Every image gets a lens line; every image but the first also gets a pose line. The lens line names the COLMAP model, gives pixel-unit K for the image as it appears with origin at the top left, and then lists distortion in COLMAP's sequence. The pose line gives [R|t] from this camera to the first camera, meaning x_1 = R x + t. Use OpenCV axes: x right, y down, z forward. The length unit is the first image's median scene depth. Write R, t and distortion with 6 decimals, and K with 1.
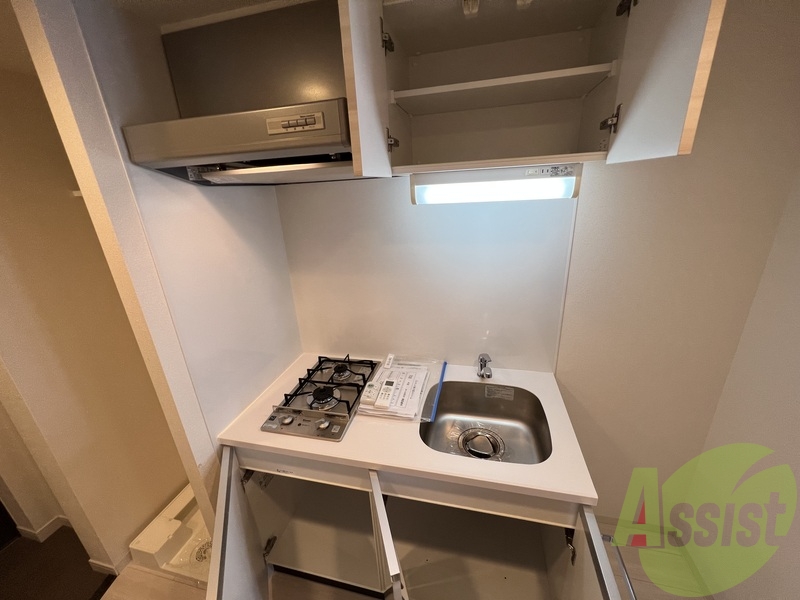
lens RADIAL K [[321.9, 0, 396.1], [0, 321.9, 303.2], [0, 0, 1]] dist [-0.003099, 0.000165]
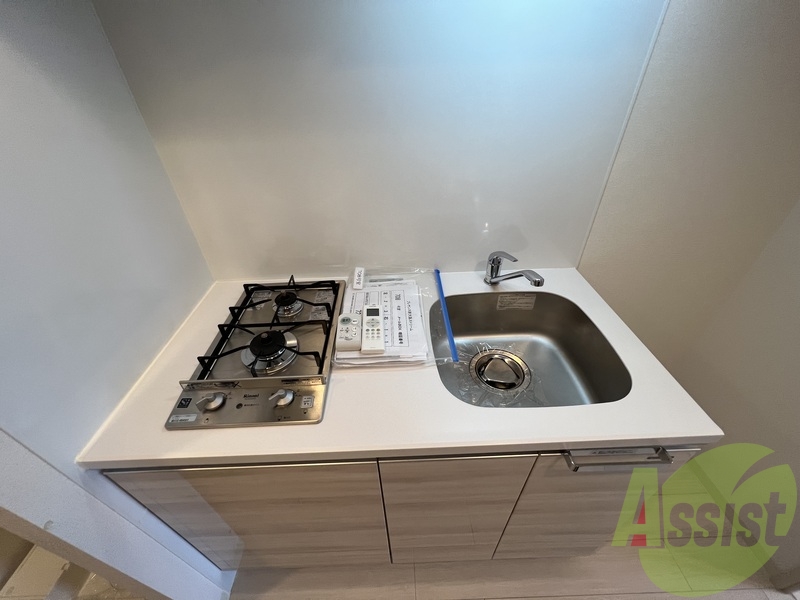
lens RADIAL K [[321.9, 0, 395.8], [0, 321.9, 305.7], [0, 0, 1]] dist [-0.003099, 0.000165]
pose [[0.963481, -0.139894, 0.228327, -0.120380], [0.070308, 0.954927, 0.288393, 0.053675], [-0.258380, -0.261808, 0.929890, 0.386956]]
